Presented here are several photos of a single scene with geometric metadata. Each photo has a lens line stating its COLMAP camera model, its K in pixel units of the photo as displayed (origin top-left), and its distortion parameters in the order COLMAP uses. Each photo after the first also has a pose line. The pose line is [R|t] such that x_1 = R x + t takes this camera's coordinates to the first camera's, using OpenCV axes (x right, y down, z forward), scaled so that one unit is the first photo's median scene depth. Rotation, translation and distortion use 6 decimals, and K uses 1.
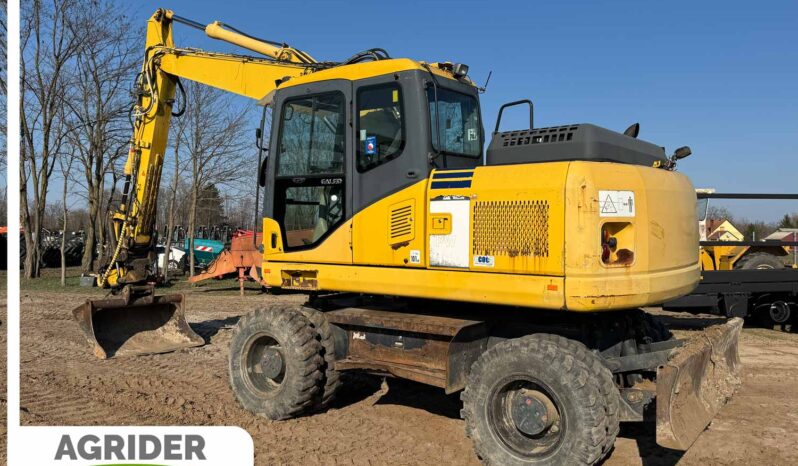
lens RADIAL K [[664.9, 0, 352.4], [0, 664.9, 231.3], [0, 0, 1]] dist [0.054845, -0.001010]
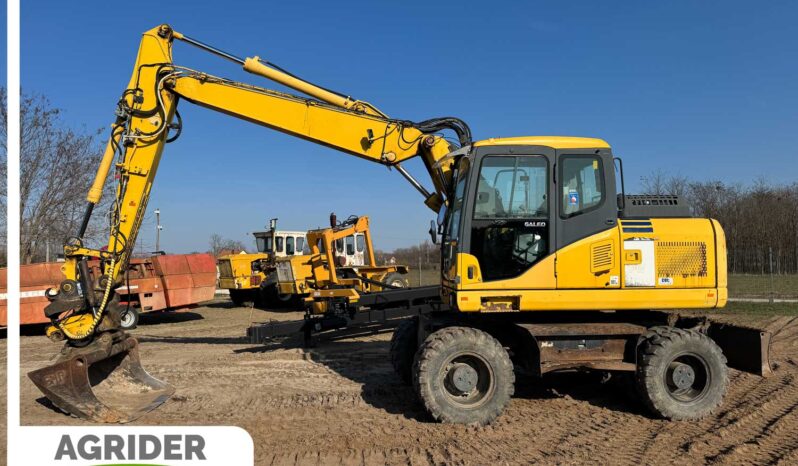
lens RADIAL K [[553.1, 0, 398.9], [0, 553.1, 248.8], [0, 0, 1]] dist [0.035552, -0.001346]
pose [[0.746475, 0.001839, 0.665410, -0.999712], [0.016105, 0.999653, -0.020830, -0.011209], [-0.665218, 0.026265, 0.746187, 0.413928]]
